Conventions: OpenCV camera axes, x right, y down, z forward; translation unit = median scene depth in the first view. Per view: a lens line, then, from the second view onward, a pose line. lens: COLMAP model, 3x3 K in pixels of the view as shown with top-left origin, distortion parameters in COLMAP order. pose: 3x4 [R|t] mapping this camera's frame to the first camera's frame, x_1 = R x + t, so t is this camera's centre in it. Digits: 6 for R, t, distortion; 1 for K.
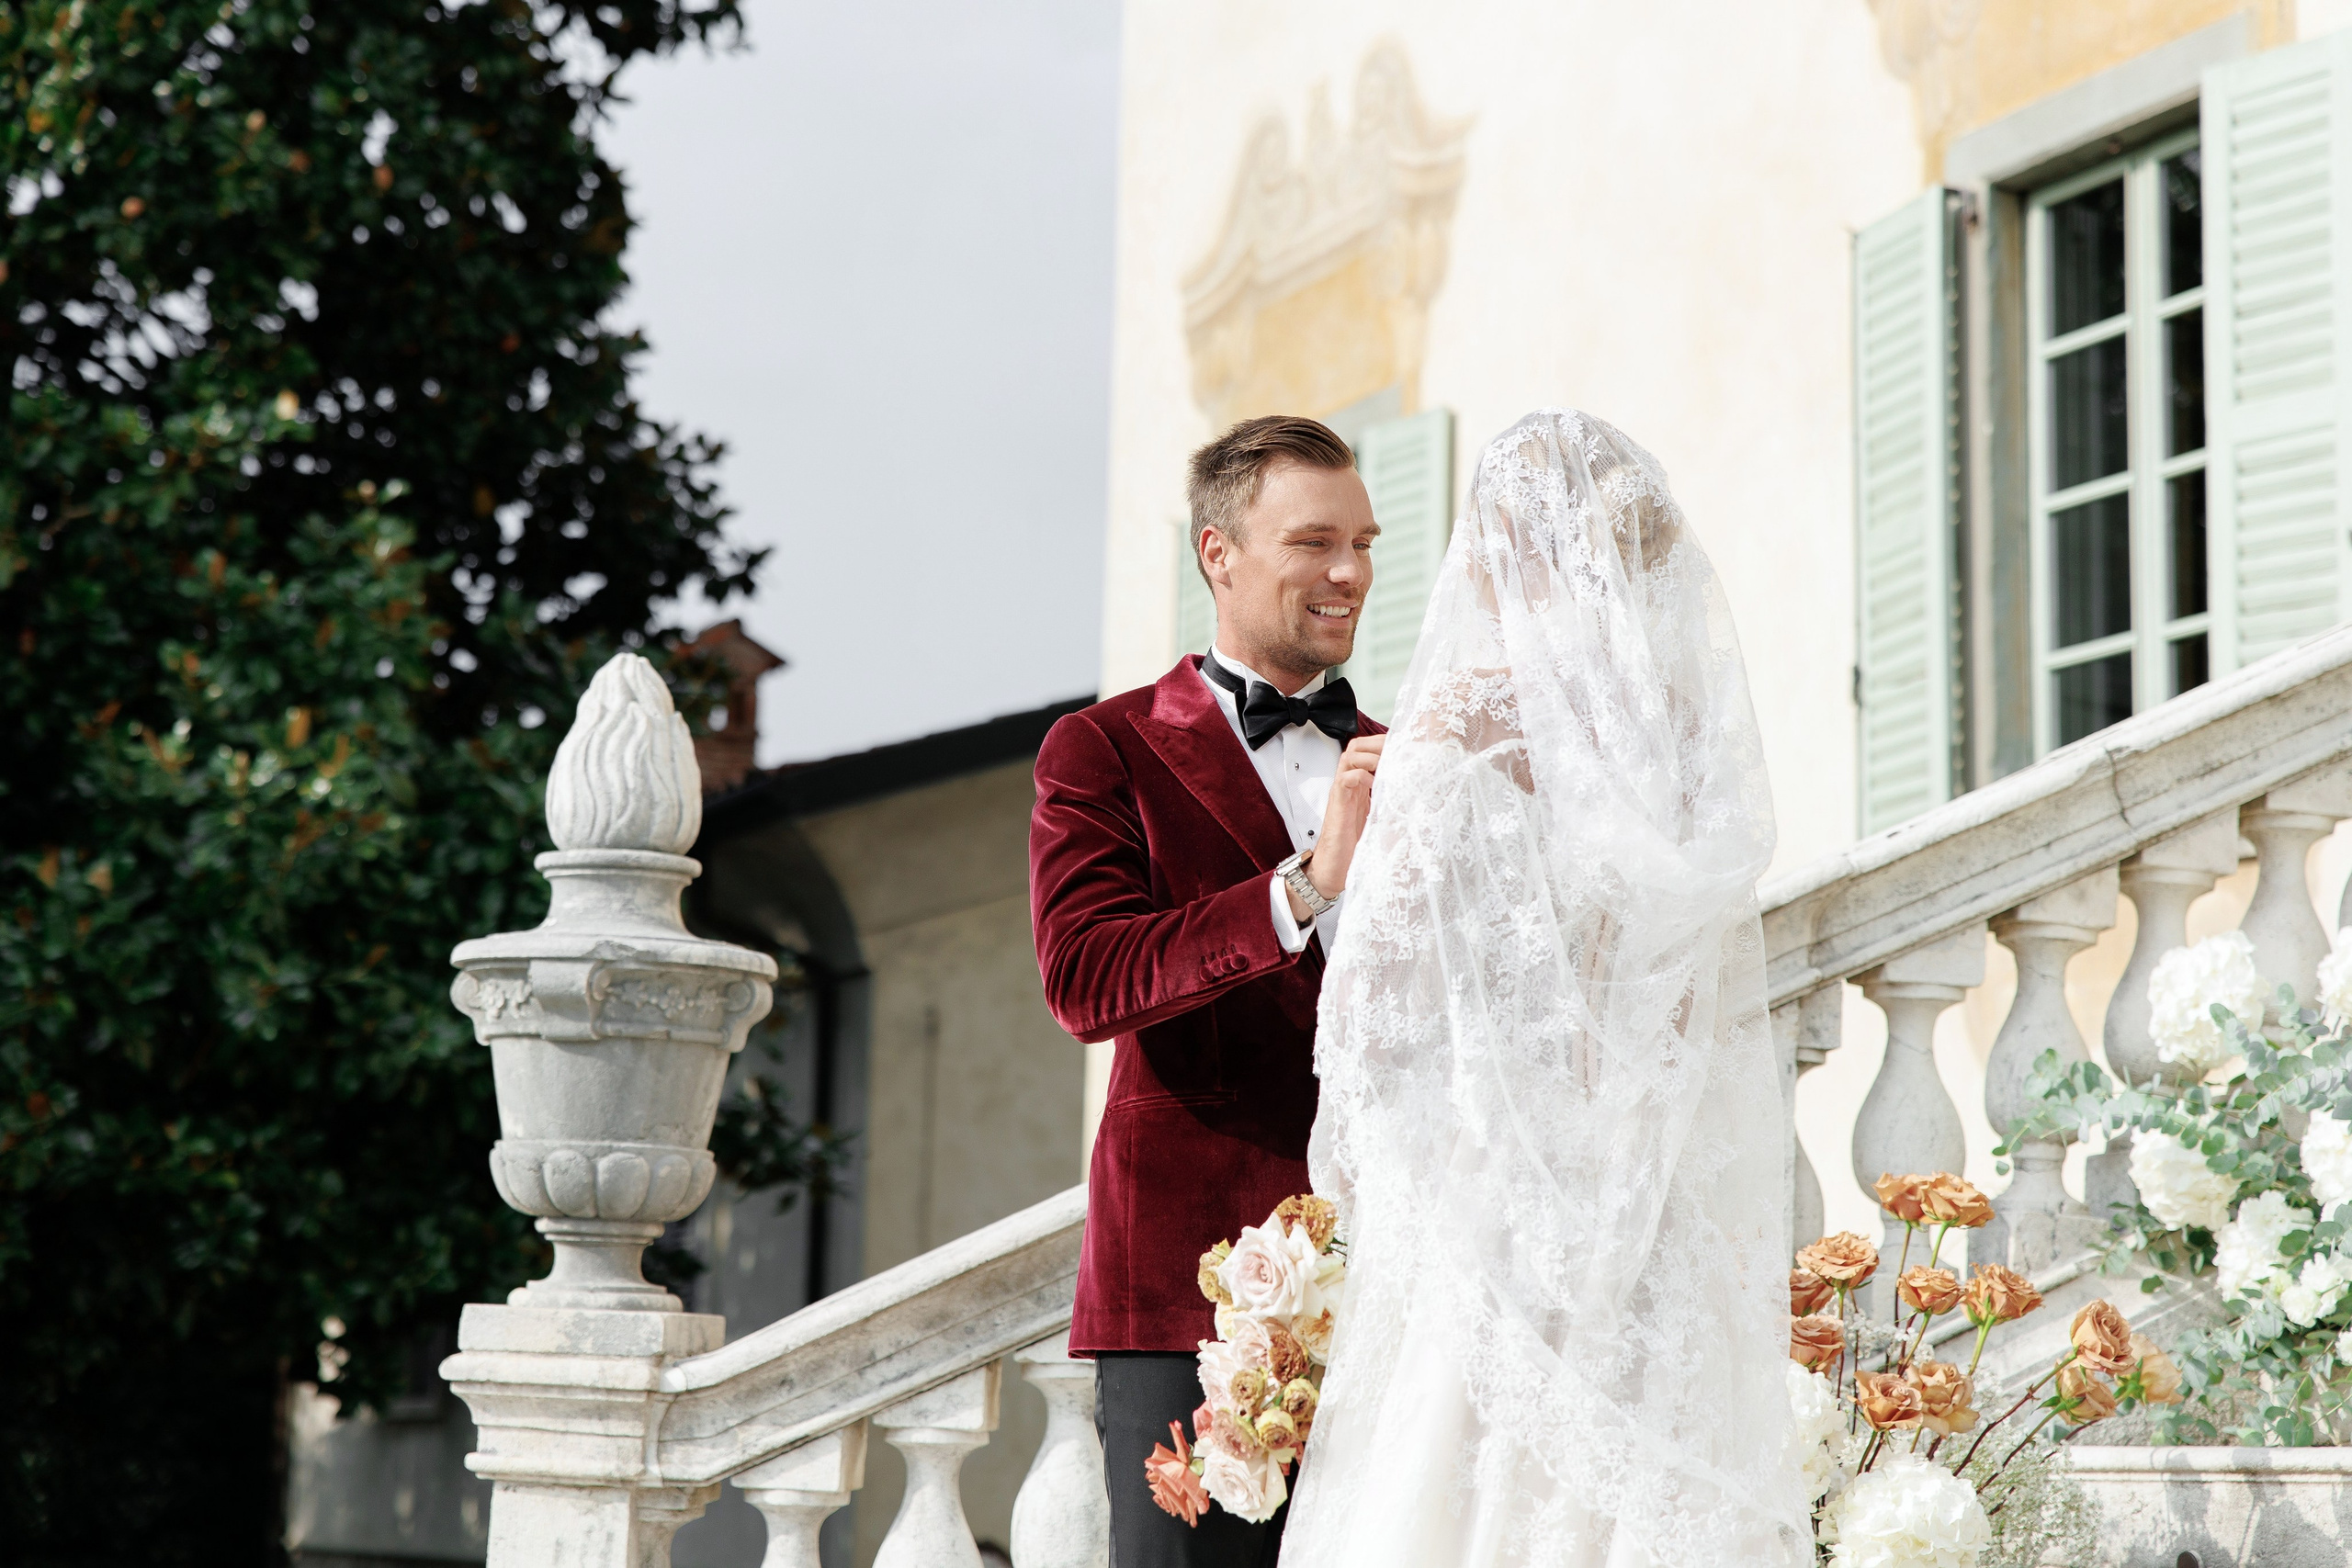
lens RADIAL K [[4552.7, 0, 1117.6], [0, 4552.7, 486.2], [0, 0, 1]] dist [0.011343, 0.000000]
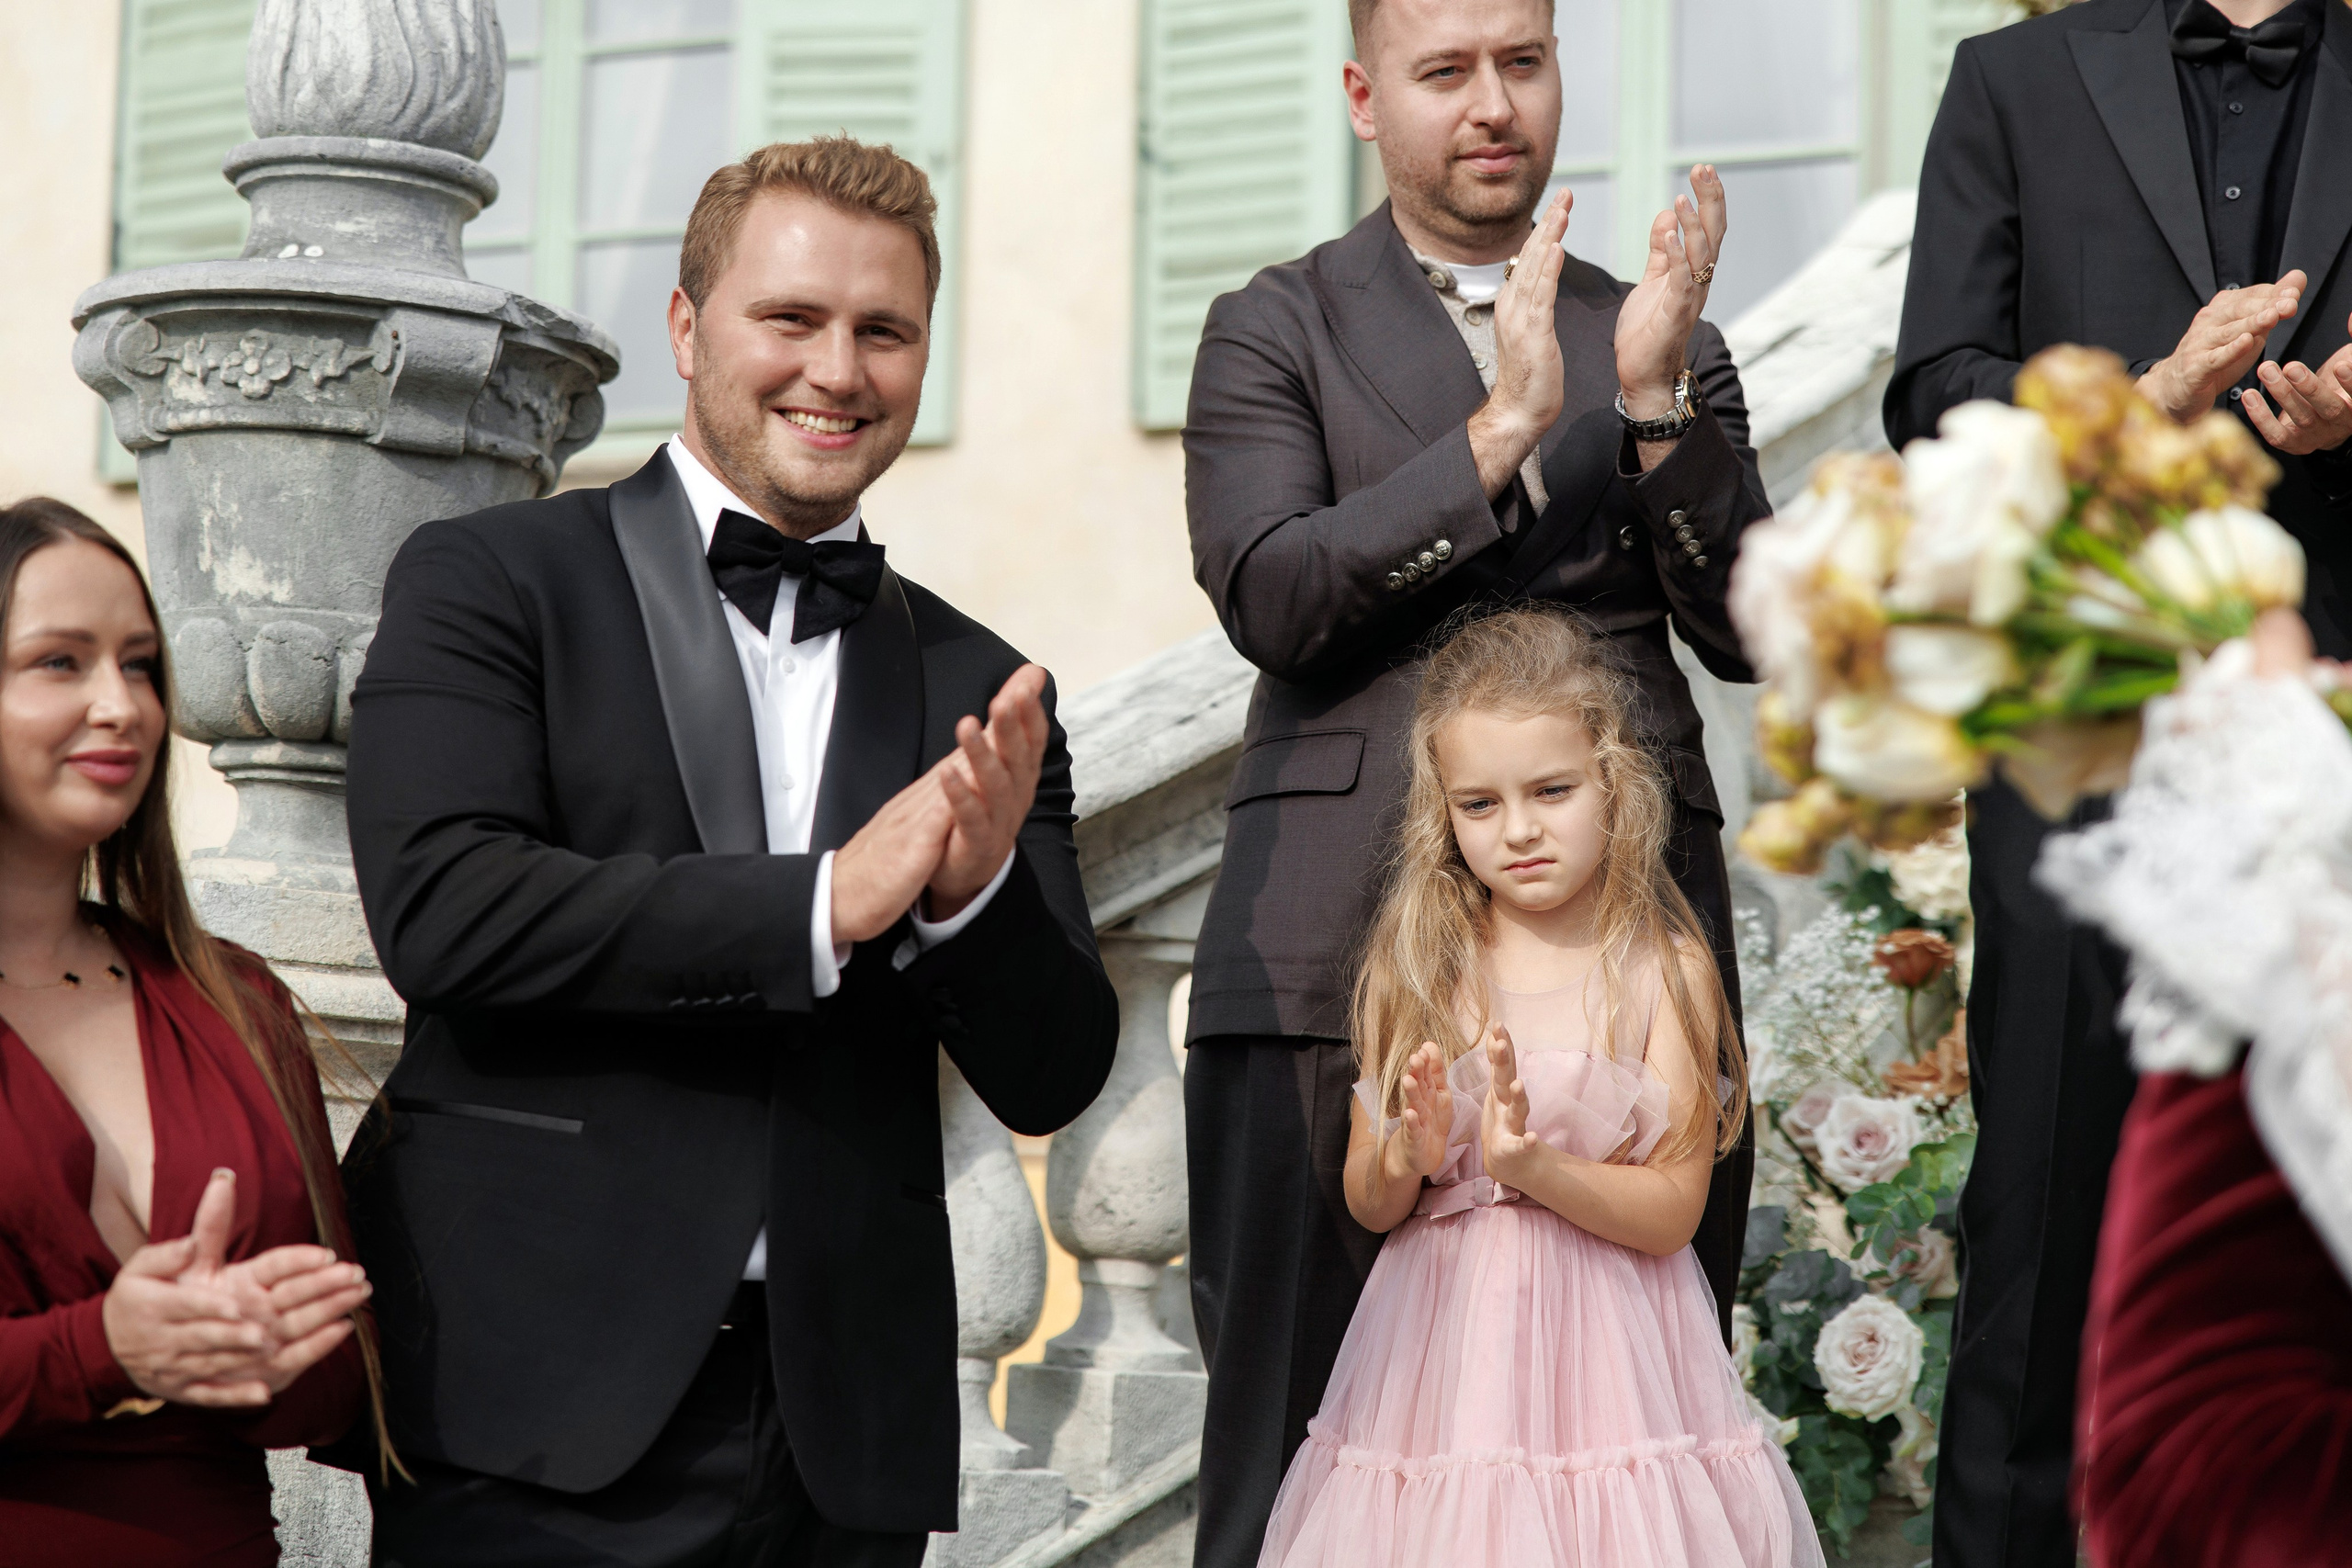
lens RADIAL K [[4552.7, 0, 1129.7], [0, 4552.7, 727.3], [0, 0, 1]] dist [0.011343, 0.000000]
pose [[0.719380, 0.090558, 0.688688, -0.452167], [-0.164329, 0.985508, 0.042065, 0.114378], [-0.674898, -0.143433, 0.723837, 0.486428]]
